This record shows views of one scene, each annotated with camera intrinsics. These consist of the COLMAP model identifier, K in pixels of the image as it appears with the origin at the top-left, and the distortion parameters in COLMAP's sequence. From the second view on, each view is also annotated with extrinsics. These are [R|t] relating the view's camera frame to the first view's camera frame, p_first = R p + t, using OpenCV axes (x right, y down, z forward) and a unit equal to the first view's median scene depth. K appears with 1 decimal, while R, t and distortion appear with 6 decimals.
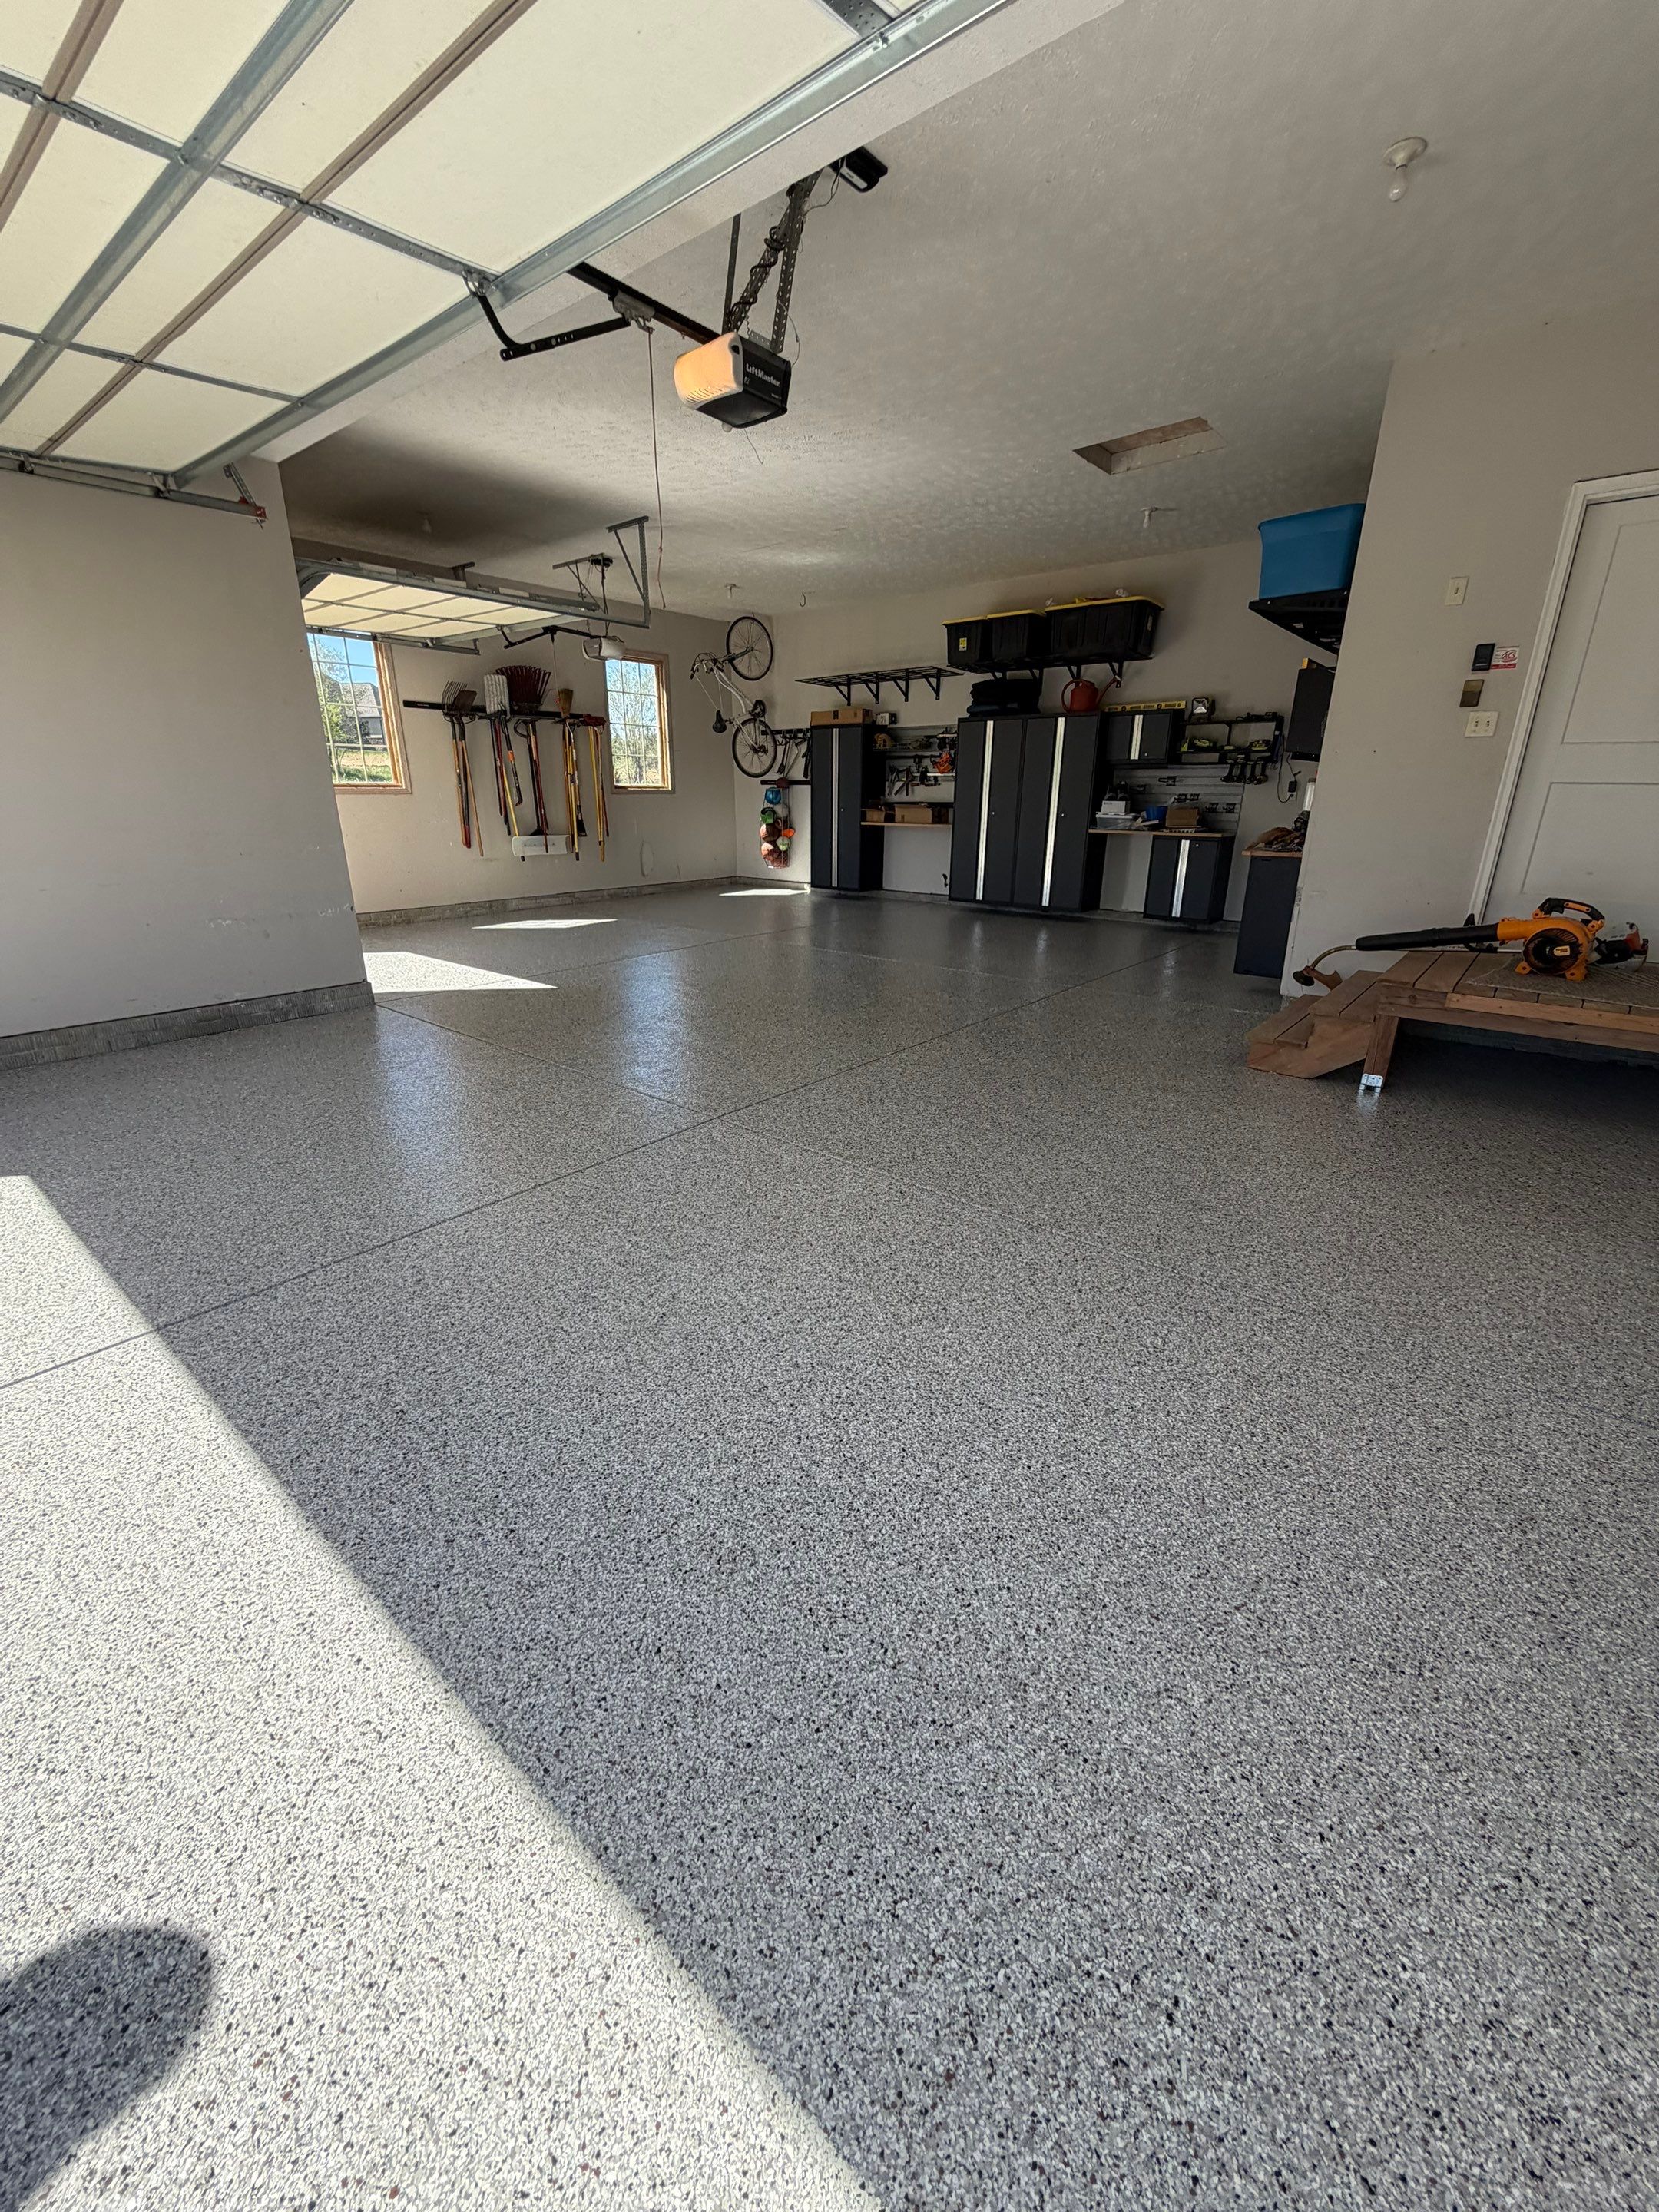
lens RADIAL K [[878.1, 0, 827.0], [0, 878.1, 1103.1], [0, 0, 1]] dist [0.001916, -0.000615]
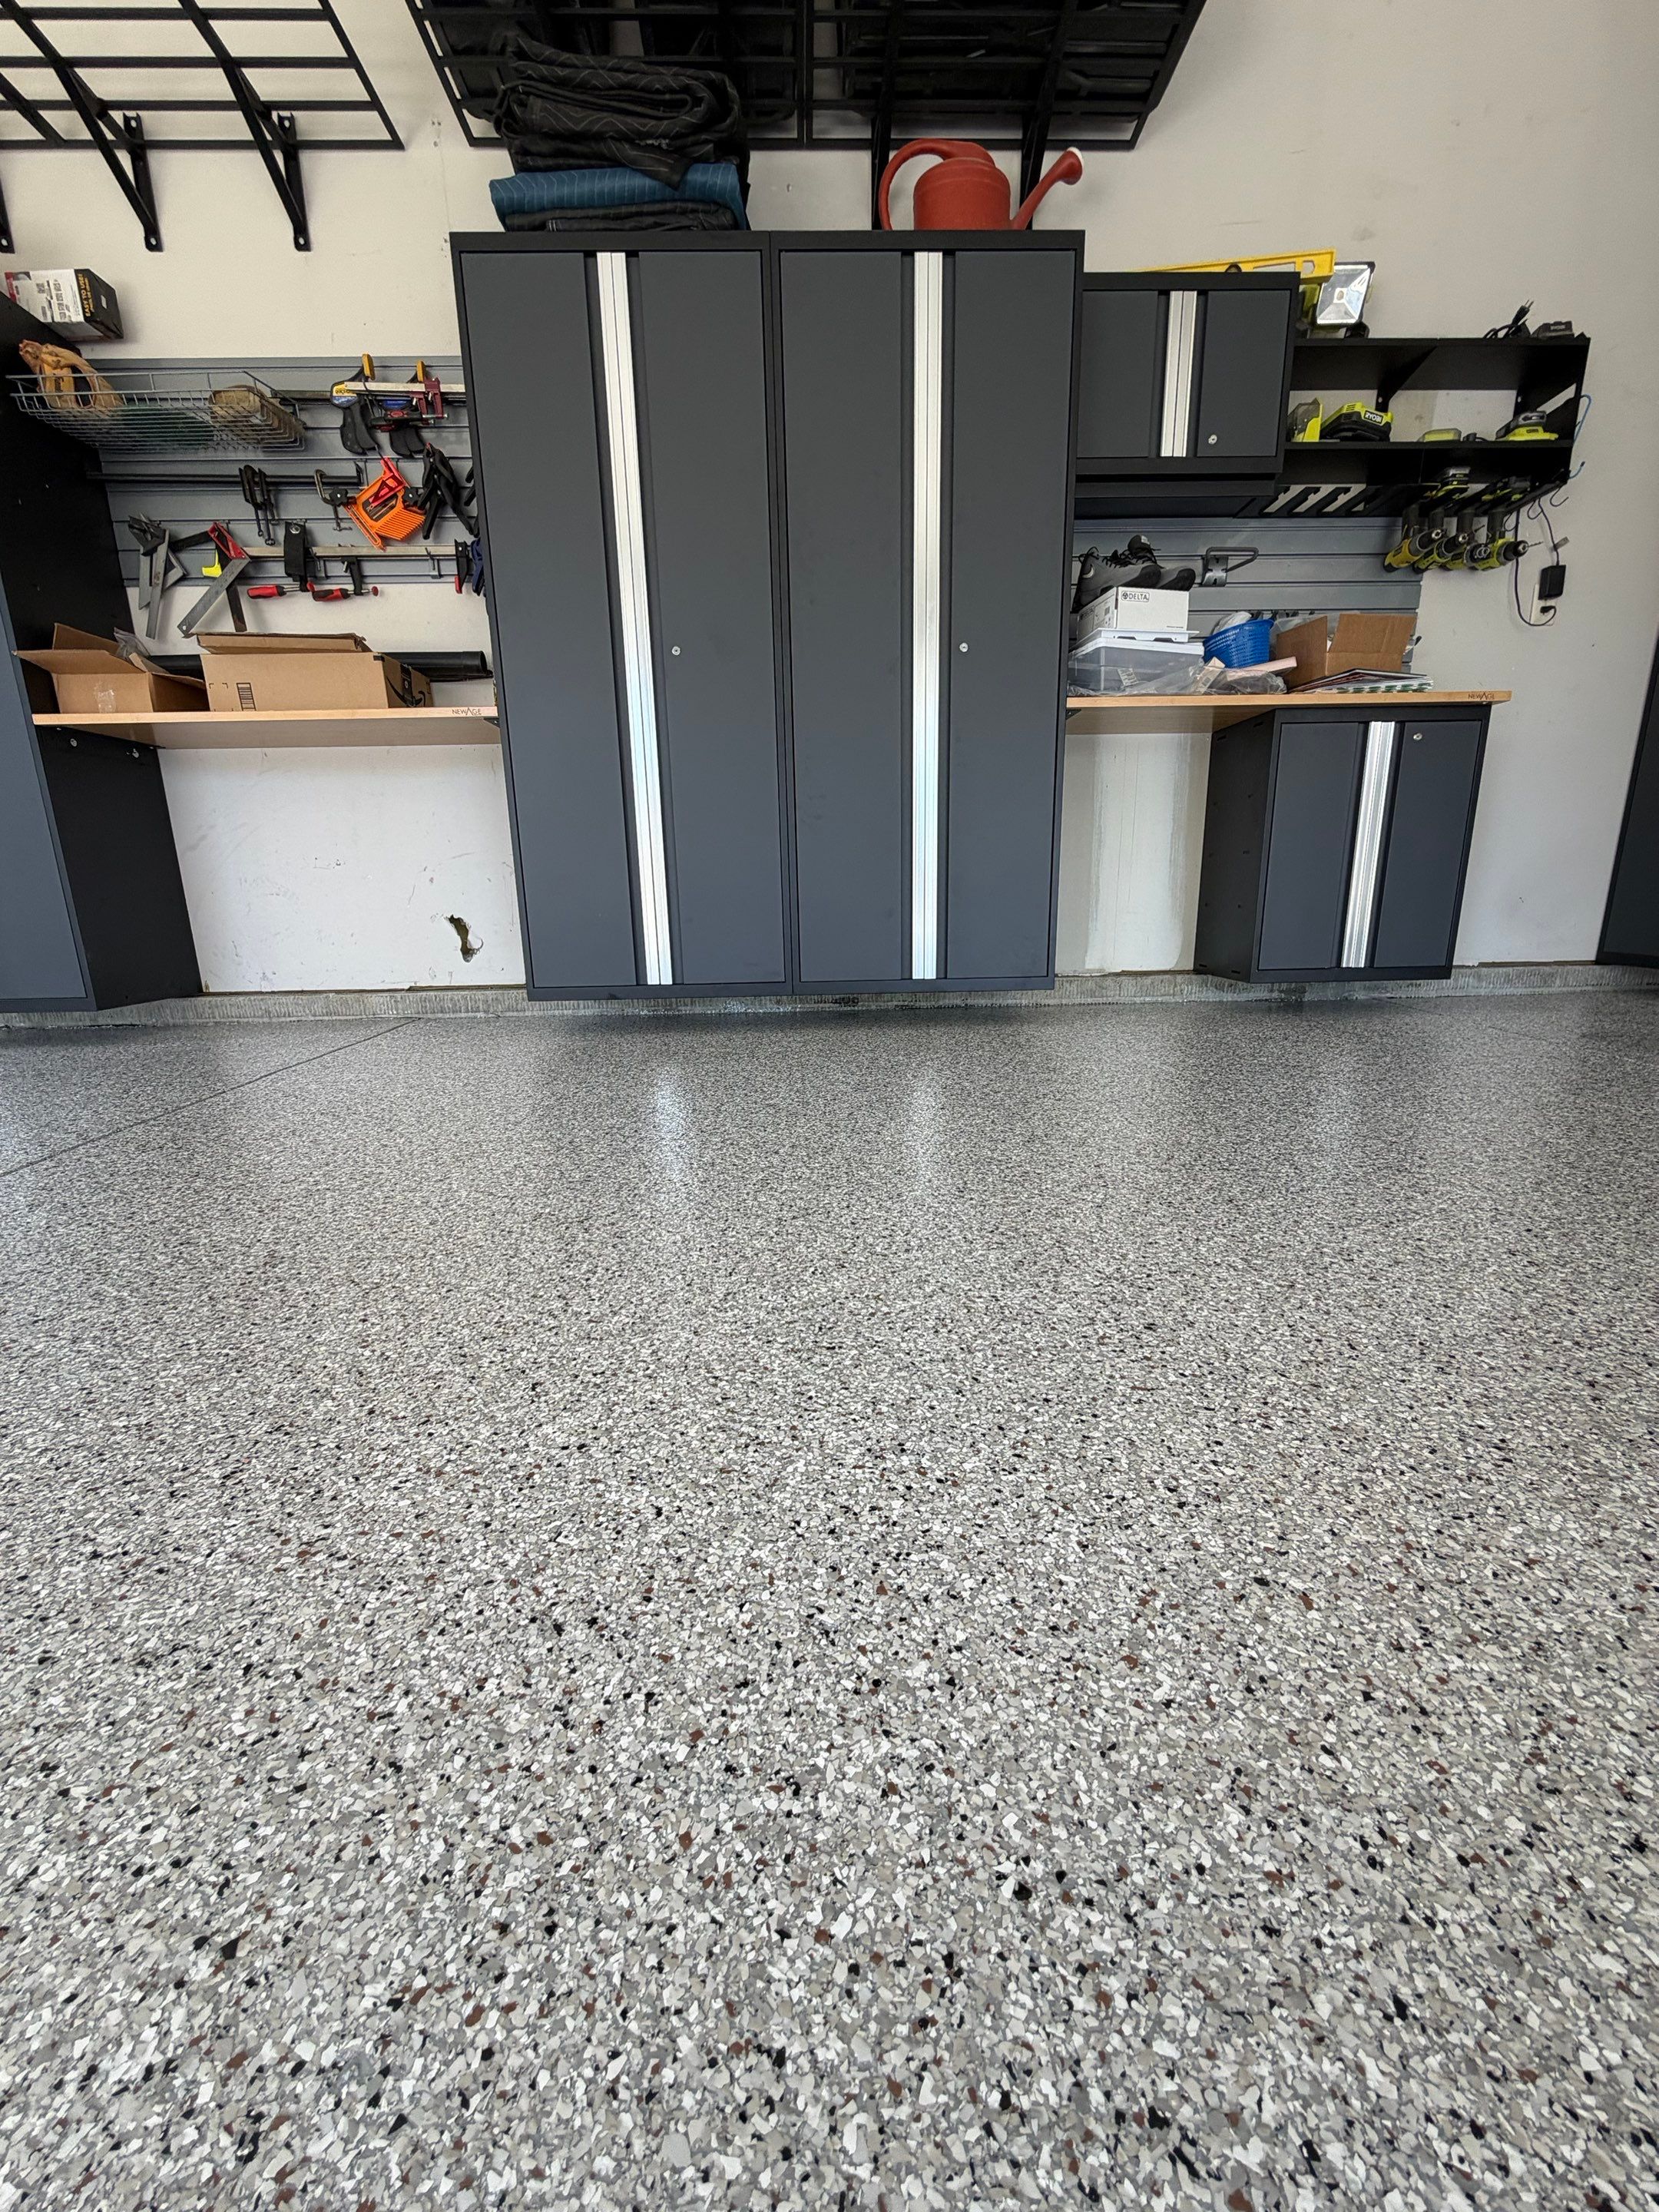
lens RADIAL K [[879.3, 0, 831.8], [0, 879.3, 1112.9], [0, 0, 1]] dist [0.001125, -0.000811]
pose [[0.749719, -0.182904, 0.635977, 0.034151], [0.245333, 0.969383, -0.010419, -0.186185], [-0.614600, 0.163838, 0.771638, 0.803836]]
